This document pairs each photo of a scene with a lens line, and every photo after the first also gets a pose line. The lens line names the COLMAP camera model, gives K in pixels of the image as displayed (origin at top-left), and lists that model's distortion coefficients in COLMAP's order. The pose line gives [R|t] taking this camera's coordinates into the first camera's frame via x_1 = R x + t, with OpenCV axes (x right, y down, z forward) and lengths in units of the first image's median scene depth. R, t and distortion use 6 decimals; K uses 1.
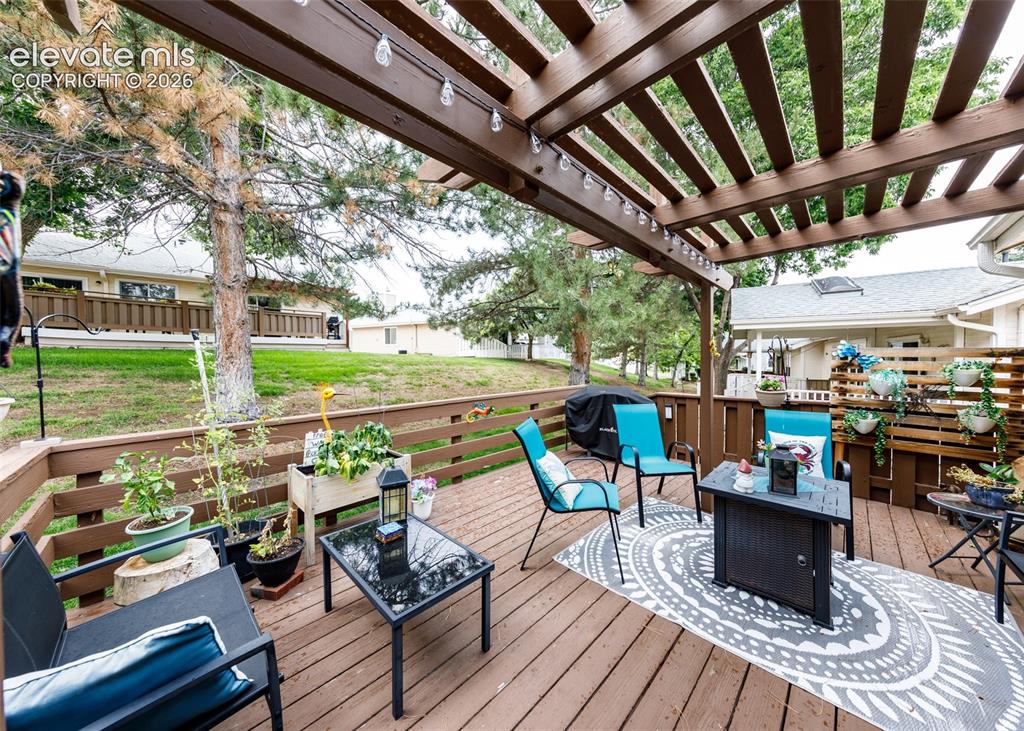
lens RADIAL K [[352.2, 0, 520.6], [0, 352.2, 363.4], [0, 0, 1]] dist [0.005110, -0.000177]
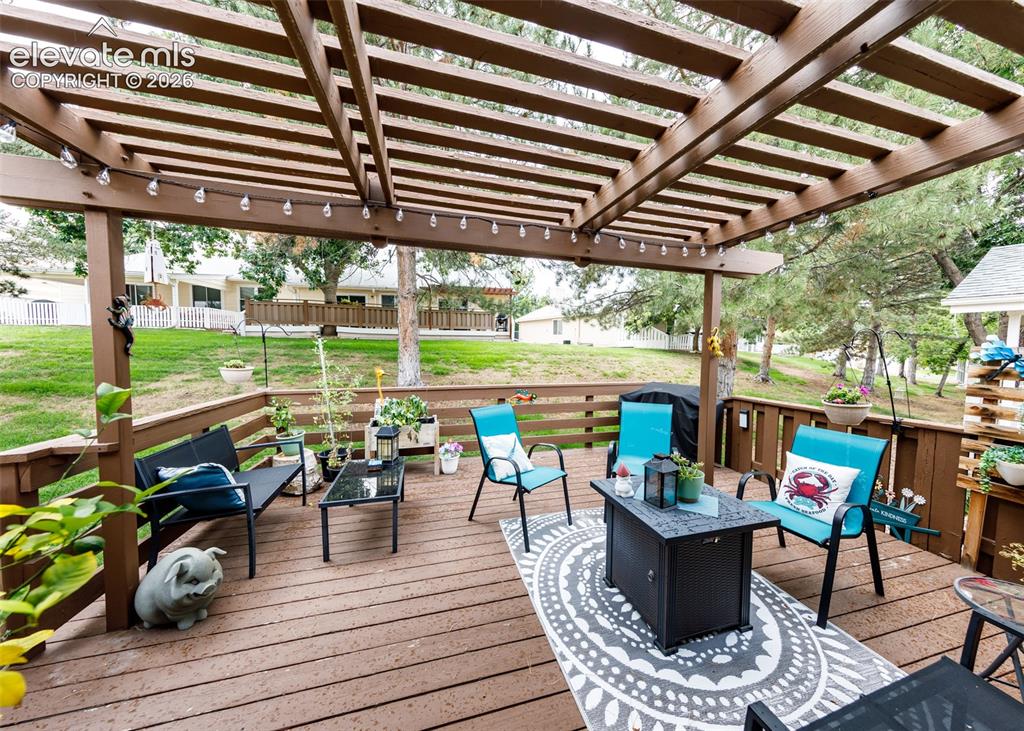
lens RADIAL K [[348.4, 0, 512.0], [0, 348.4, 365.5], [0, 0, 1]] dist [0.000944, 0.000016]
pose [[0.853991, 0.040733, -0.518691, 0.437334], [-0.021482, 0.998841, 0.043071, -0.015817], [0.519845, -0.025640, 0.853876, 0.014506]]
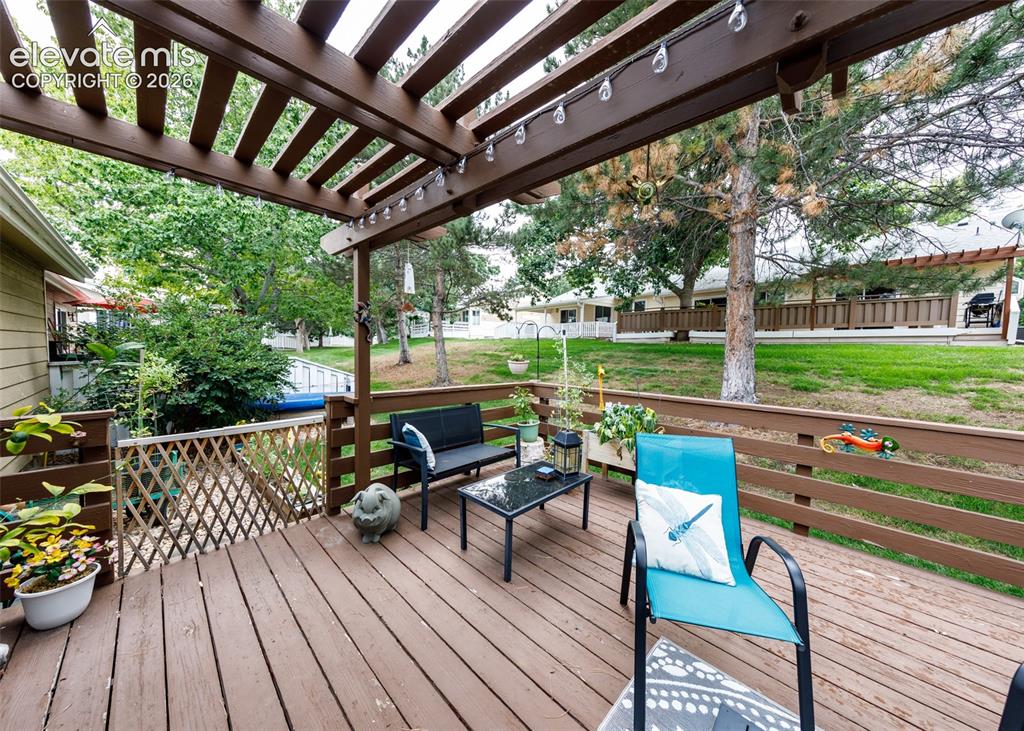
lens RADIAL K [[335.4, 0, 512.0], [0, 335.4, 365.5], [0, 0, 1]] dist [0.001074, 0.000046]
pose [[-0.004594, 0.054327, -0.998513, 0.431617], [-0.035241, 0.997894, 0.054455, 0.001326], [0.999368, 0.035439, -0.002669, 0.419954]]
